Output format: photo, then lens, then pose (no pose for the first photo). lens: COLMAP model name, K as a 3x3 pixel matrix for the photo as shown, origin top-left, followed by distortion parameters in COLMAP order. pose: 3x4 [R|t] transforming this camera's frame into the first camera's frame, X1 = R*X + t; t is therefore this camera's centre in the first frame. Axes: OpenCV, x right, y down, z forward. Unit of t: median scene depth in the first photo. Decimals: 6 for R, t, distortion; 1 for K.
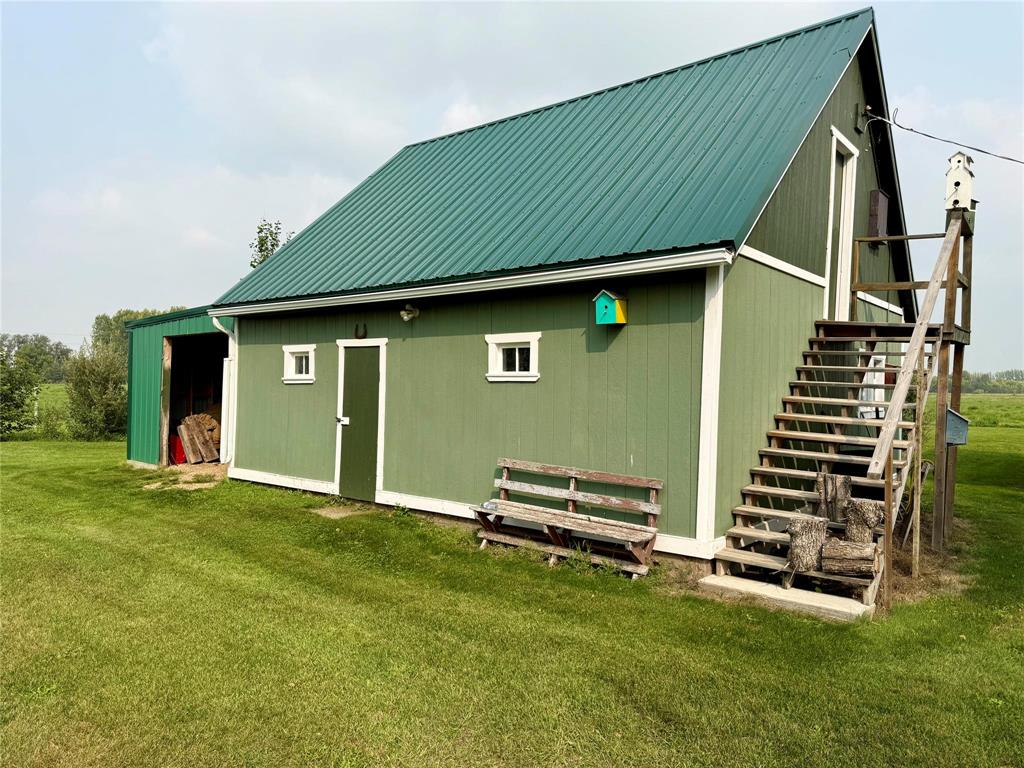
lens RADIAL K [[726.9, 0, 513.5], [0, 726.9, 384.7], [0, 0, 1]] dist [0.031692, -0.020706]
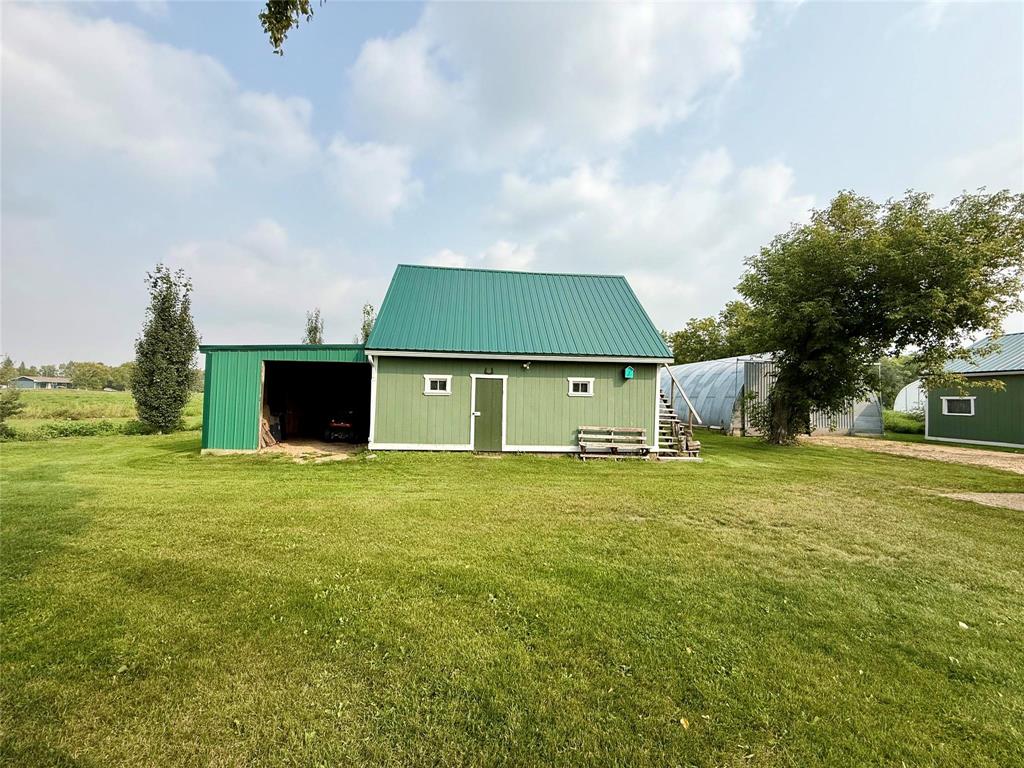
lens RADIAL K [[406.4, 0, 511.9], [0, 406.4, 382.9], [0, 0, 1]] dist [0.000347, -0.000361]
pose [[0.707248, 0.038936, 0.705892, -1.083720], [-0.012150, 0.999004, -0.042930, 0.011479], [-0.706861, 0.021786, 0.707017, 0.130951]]
